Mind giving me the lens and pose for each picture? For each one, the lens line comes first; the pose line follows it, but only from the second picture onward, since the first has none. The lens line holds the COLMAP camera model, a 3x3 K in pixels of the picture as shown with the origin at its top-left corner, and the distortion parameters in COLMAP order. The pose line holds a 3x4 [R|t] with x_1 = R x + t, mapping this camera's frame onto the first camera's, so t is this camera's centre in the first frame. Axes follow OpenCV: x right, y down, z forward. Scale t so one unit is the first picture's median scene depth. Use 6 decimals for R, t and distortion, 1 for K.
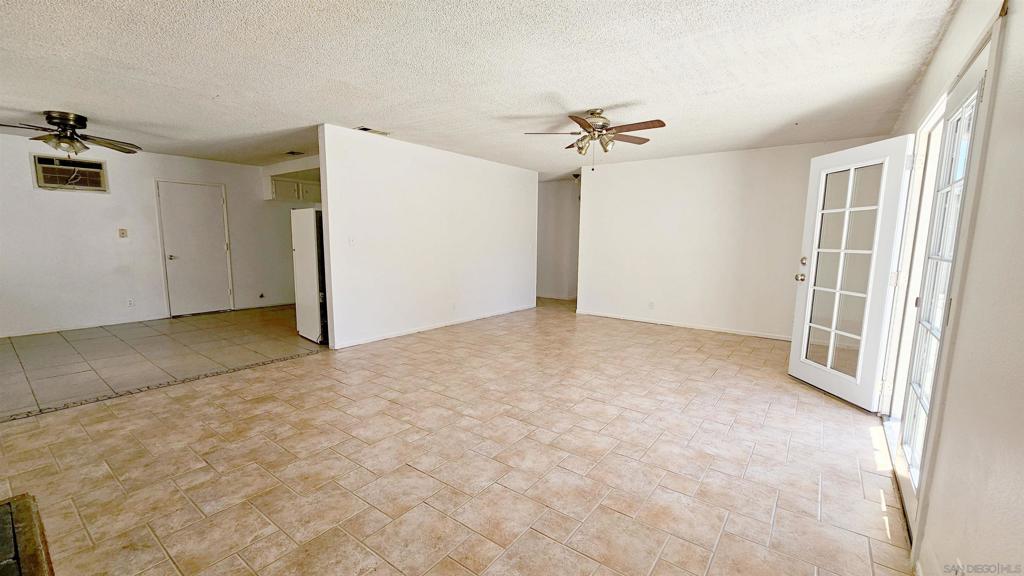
lens RADIAL K [[419.0, 0, 512.6], [0, 419.0, 295.4], [0, 0, 1]] dist [0.003154, 0.000103]
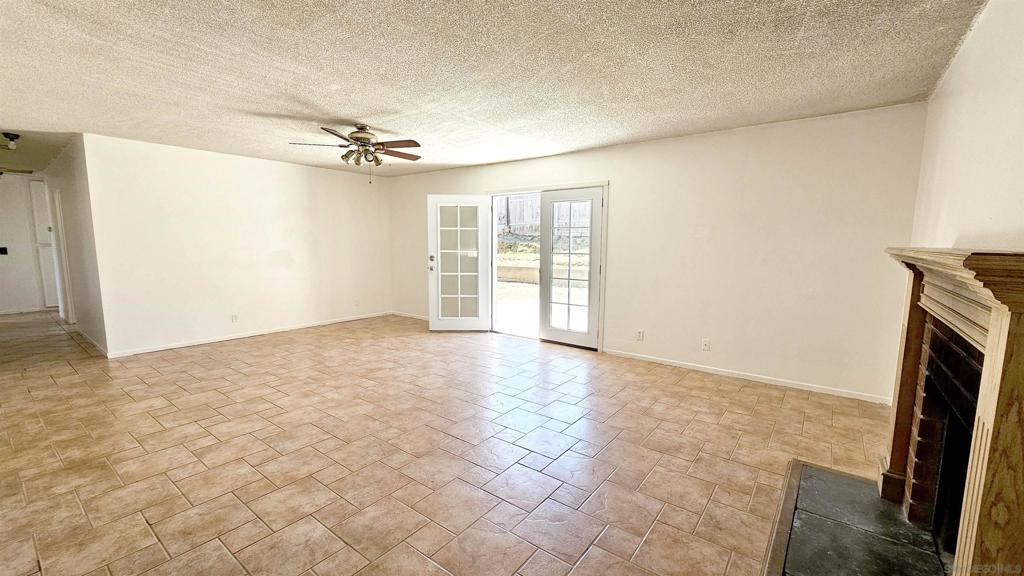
lens RADIAL K [[419.0, 0, 514.0], [0, 419.0, 289.0], [0, 0, 1]] dist [0.003154, 0.000103]
pose [[0.003752, -0.123425, 0.992347, -0.909506], [0.127362, 0.984331, 0.121946, -0.120706], [-0.991849, 0.125929, 0.019413, 0.666747]]
